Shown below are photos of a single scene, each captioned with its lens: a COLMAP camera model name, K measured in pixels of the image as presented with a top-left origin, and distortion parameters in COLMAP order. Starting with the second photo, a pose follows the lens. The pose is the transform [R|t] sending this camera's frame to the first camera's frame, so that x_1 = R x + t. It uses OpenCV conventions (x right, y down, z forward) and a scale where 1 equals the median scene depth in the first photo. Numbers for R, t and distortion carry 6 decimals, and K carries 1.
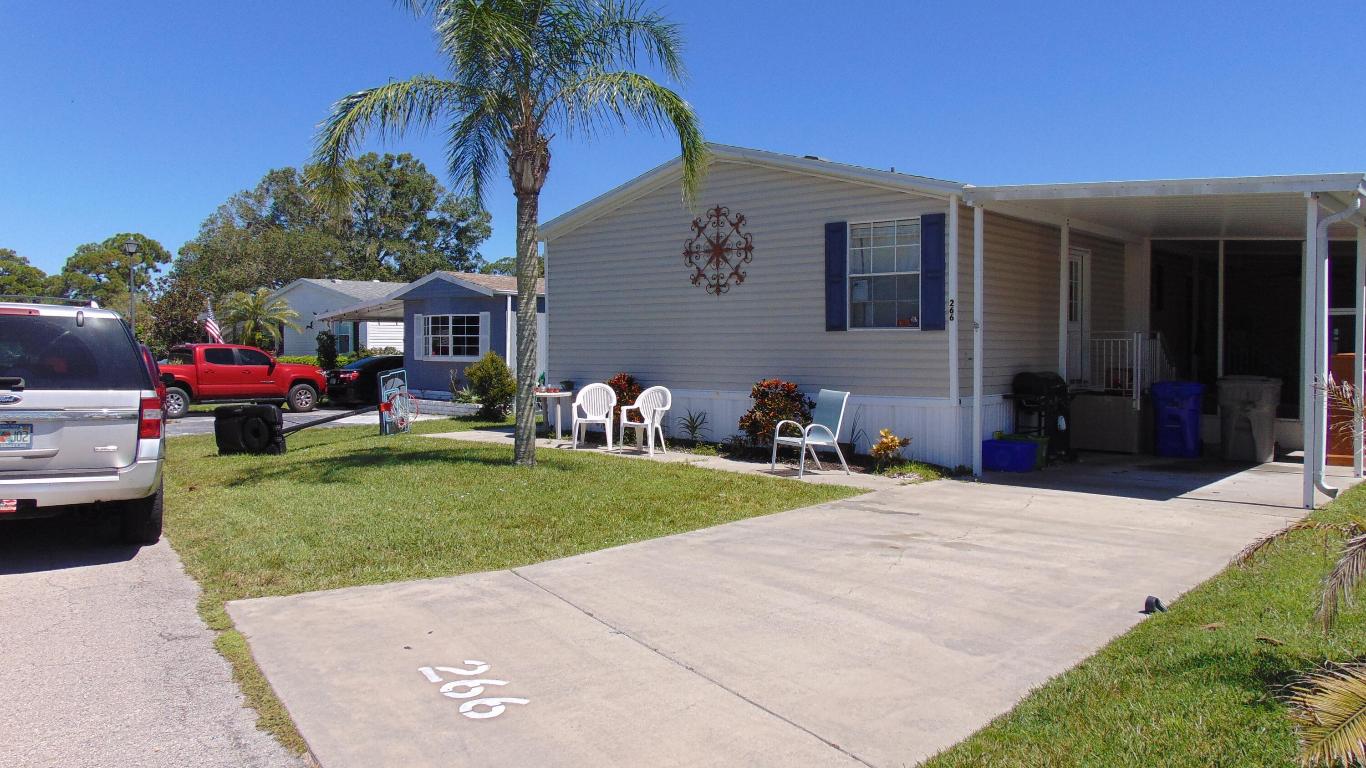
lens RADIAL K [[1025.3, 0, 683.0], [0, 1025.3, 384.0], [0, 0, 1]] dist [-0.032644, 0.077167]
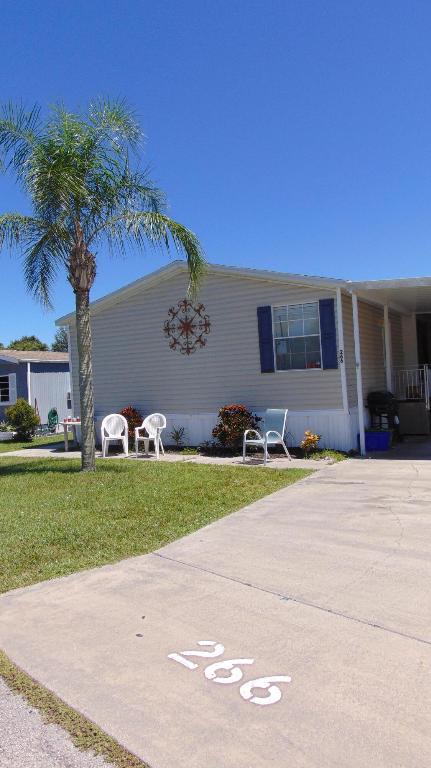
lens RADIAL K [[576.4, 0, 214.9], [0, 576.4, 400.1], [0, 0, 1]] dist [-0.032644, 0.077167]
pose [[0.977782, -0.058796, 0.201212, -0.124350], [0.061454, 0.998085, -0.006986, -0.007043], [-0.200416, 0.019196, 0.979523, 0.119413]]
